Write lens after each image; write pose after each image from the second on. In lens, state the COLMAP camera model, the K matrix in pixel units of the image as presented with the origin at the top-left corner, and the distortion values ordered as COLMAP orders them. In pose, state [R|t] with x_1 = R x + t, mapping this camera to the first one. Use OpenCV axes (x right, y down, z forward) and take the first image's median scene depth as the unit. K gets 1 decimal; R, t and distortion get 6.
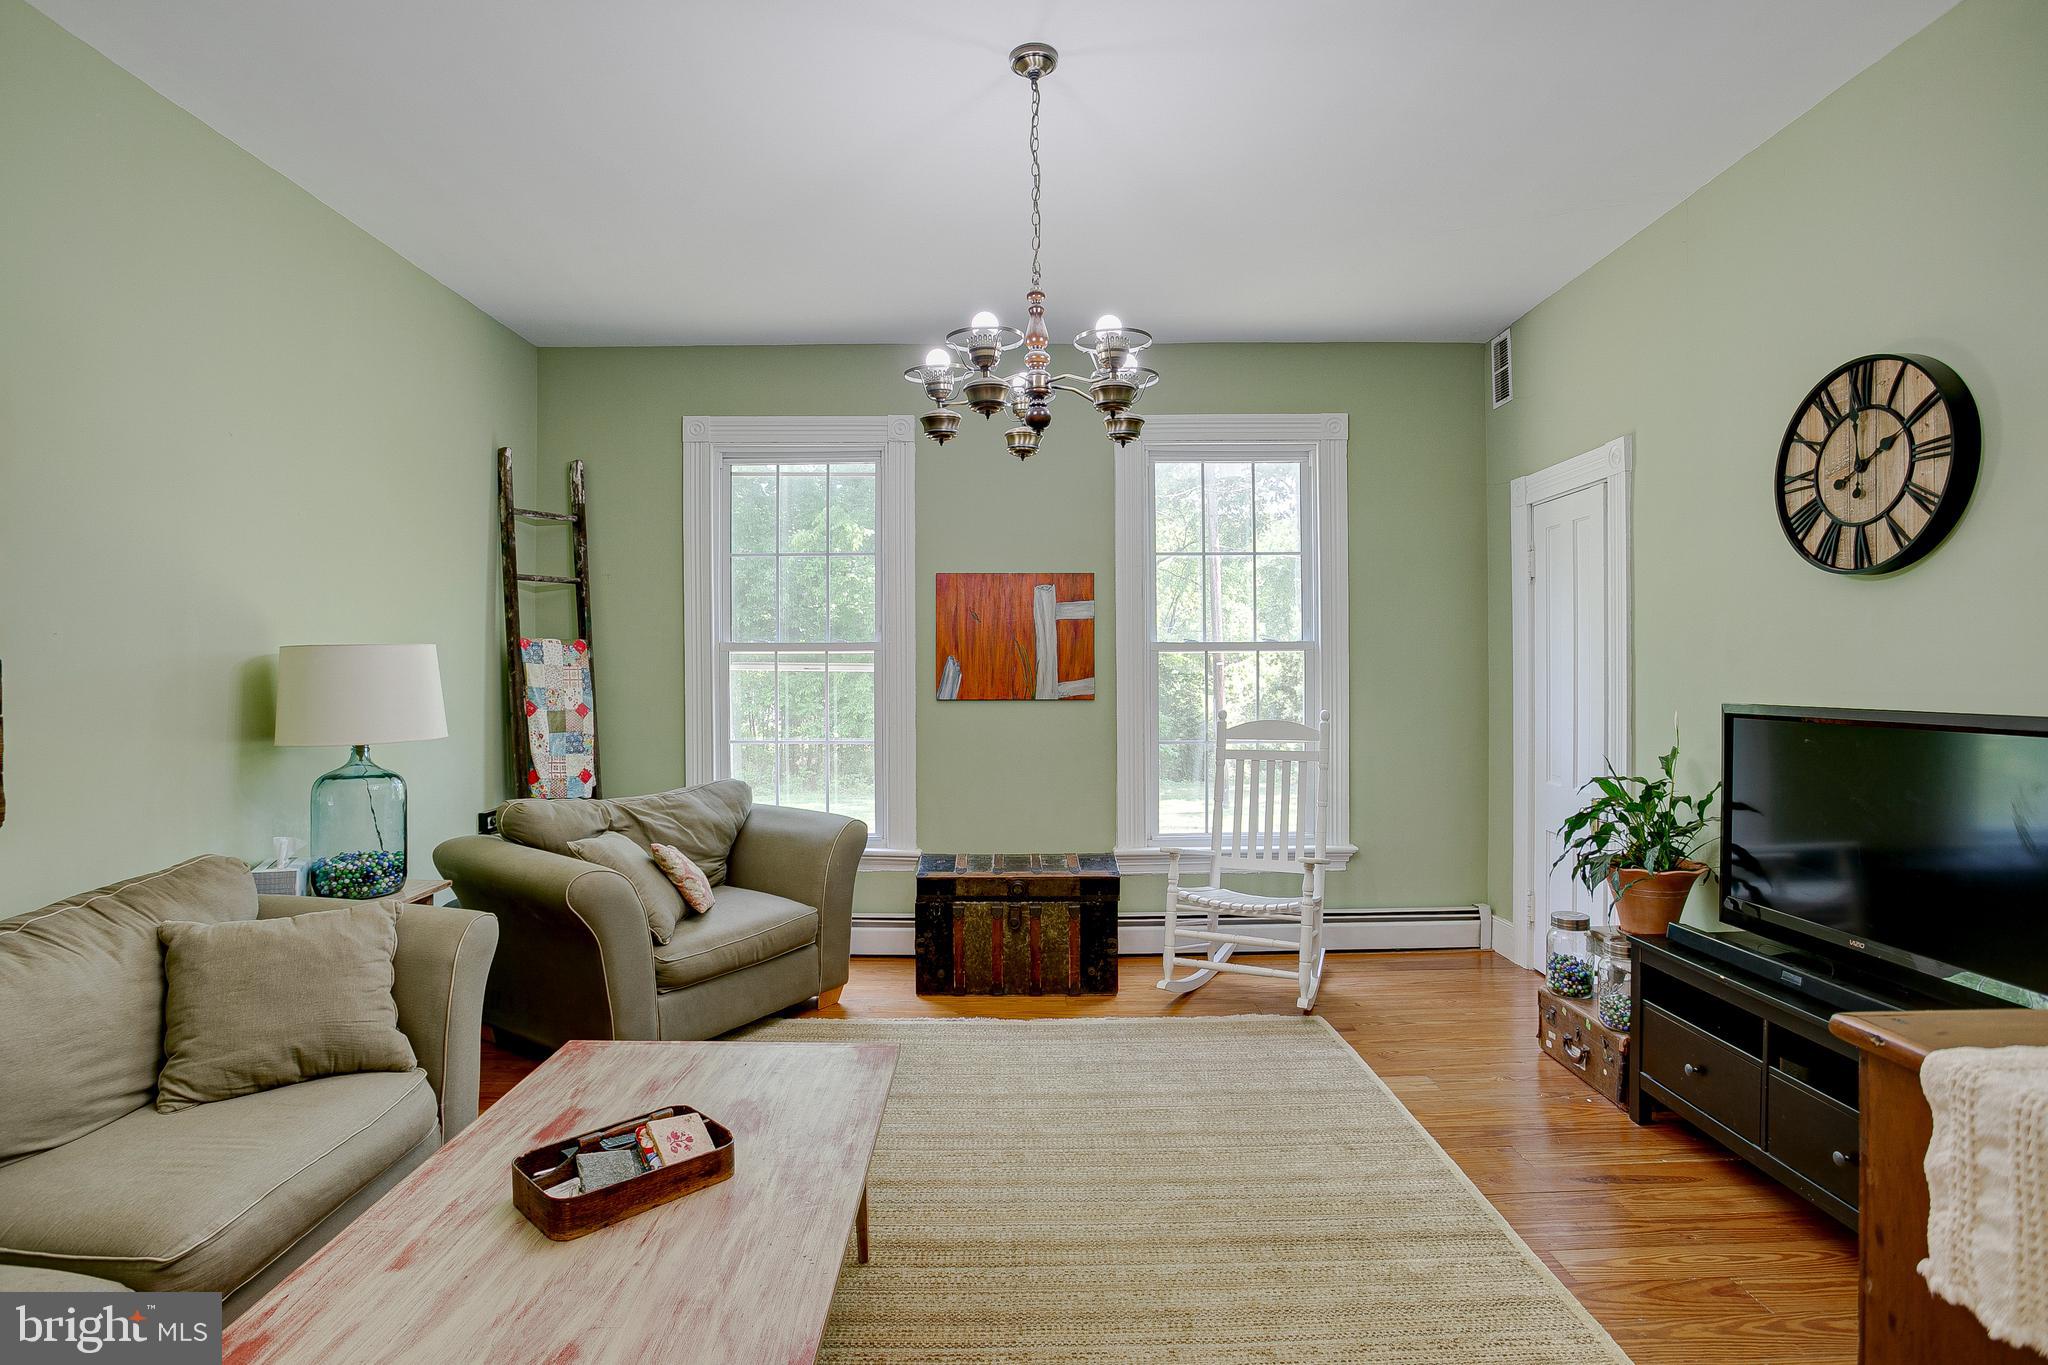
lens RADIAL K [[1037.0, 0, 1024.0], [0, 1037.0, 682.5], [0, 0, 1]] dist [-0.081094, 0.033980]
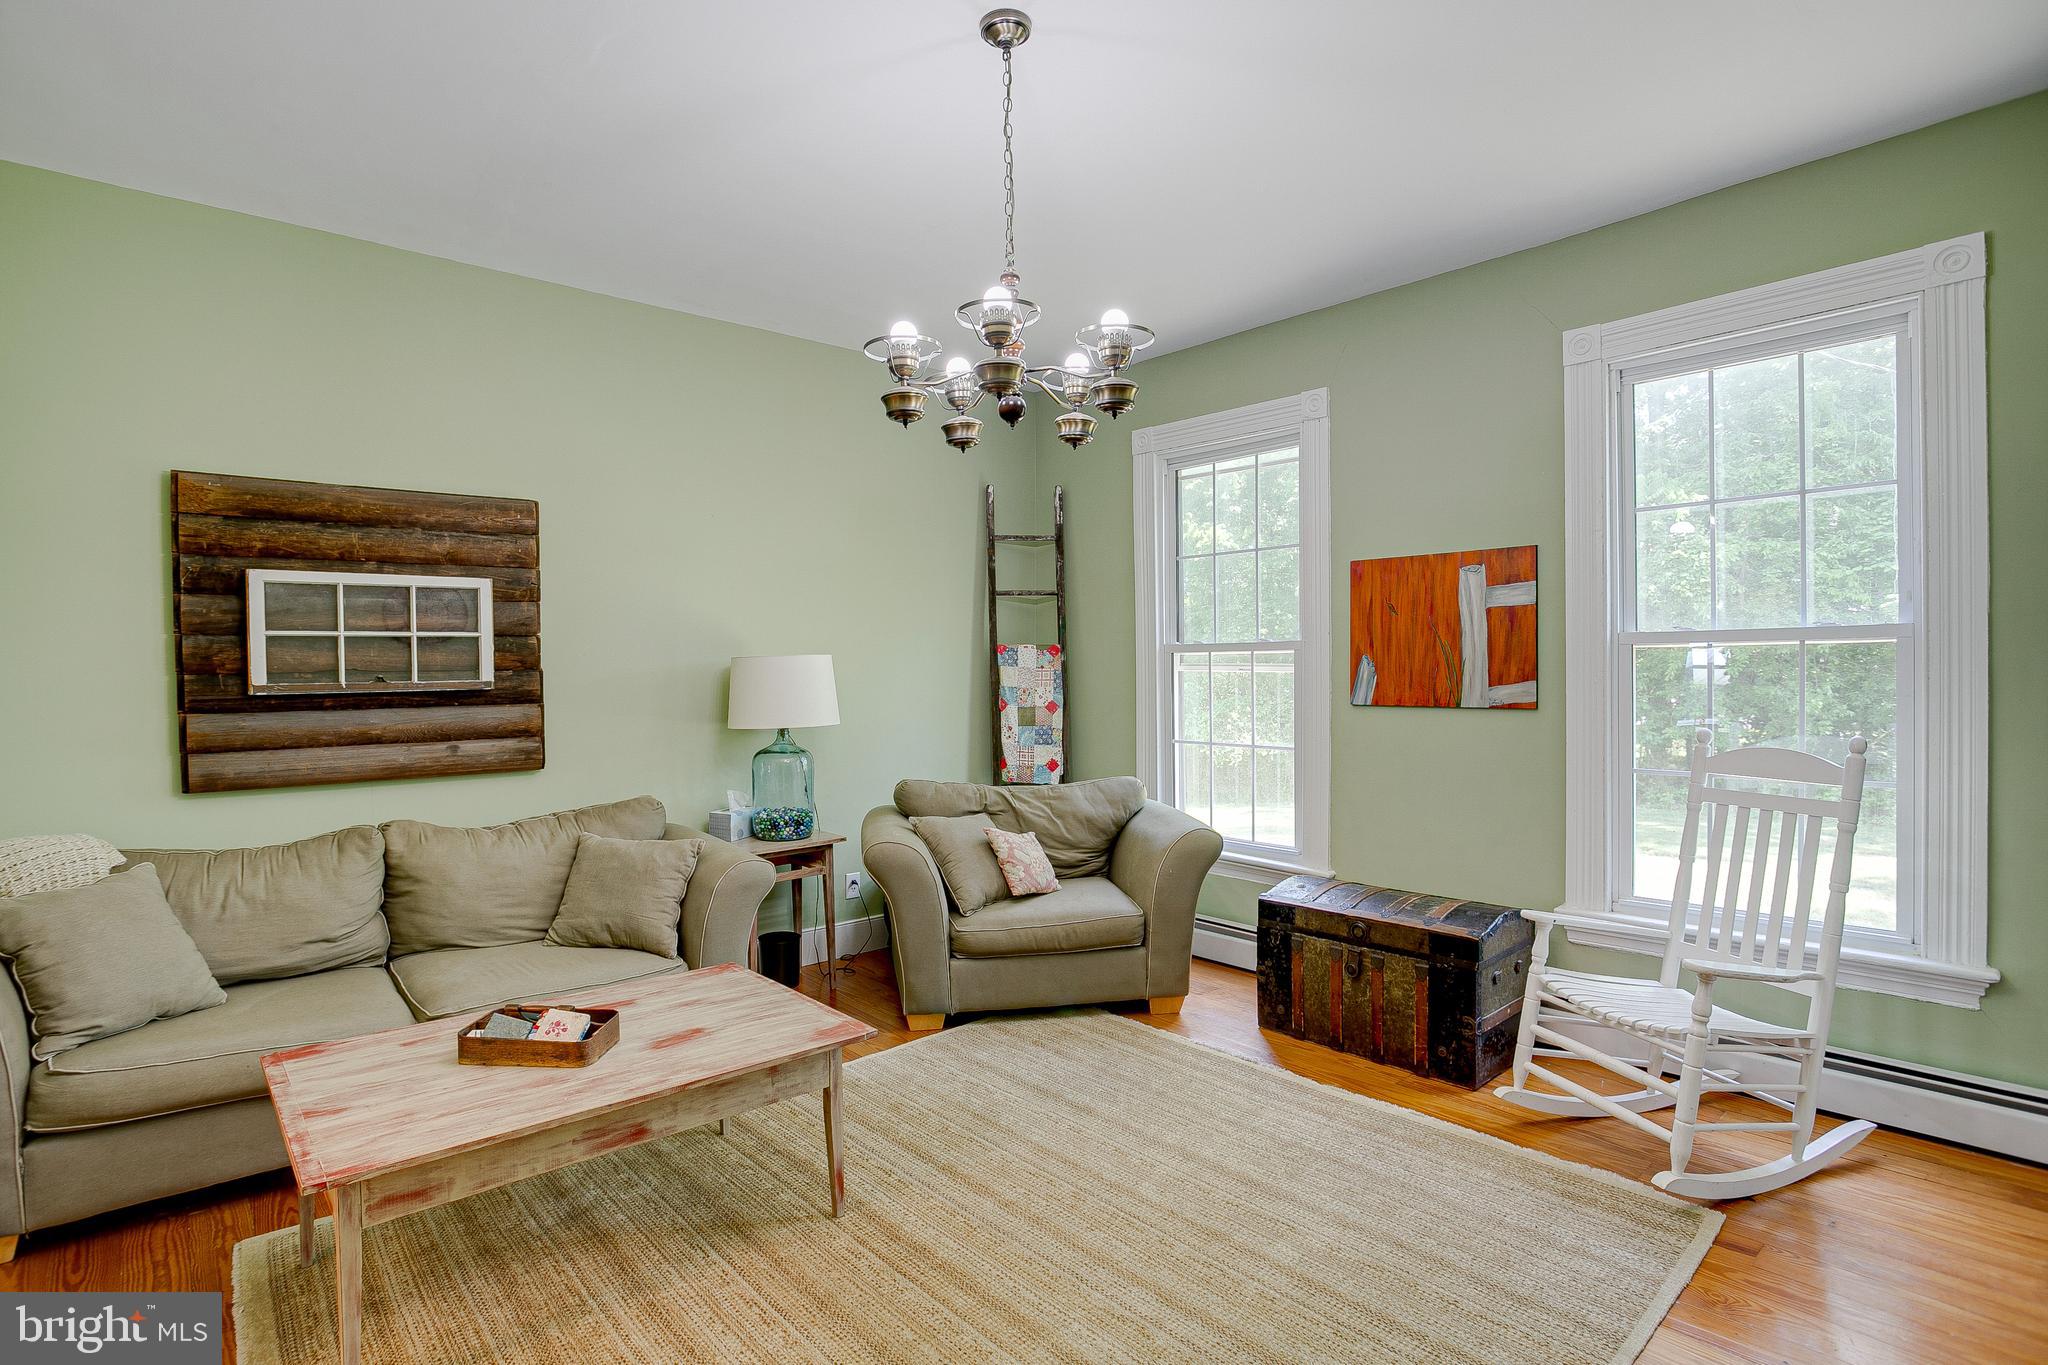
lens RADIAL K [[1037.0, 0, 1024.0], [0, 1037.0, 682.5], [0, 0, 1]] dist [-0.081094, 0.033980]
pose [[0.644846, 0.007222, -0.764278, 0.452596], [-0.002189, 0.999969, 0.007602, -0.009359], [0.764309, -0.003229, 0.644842, 0.249313]]
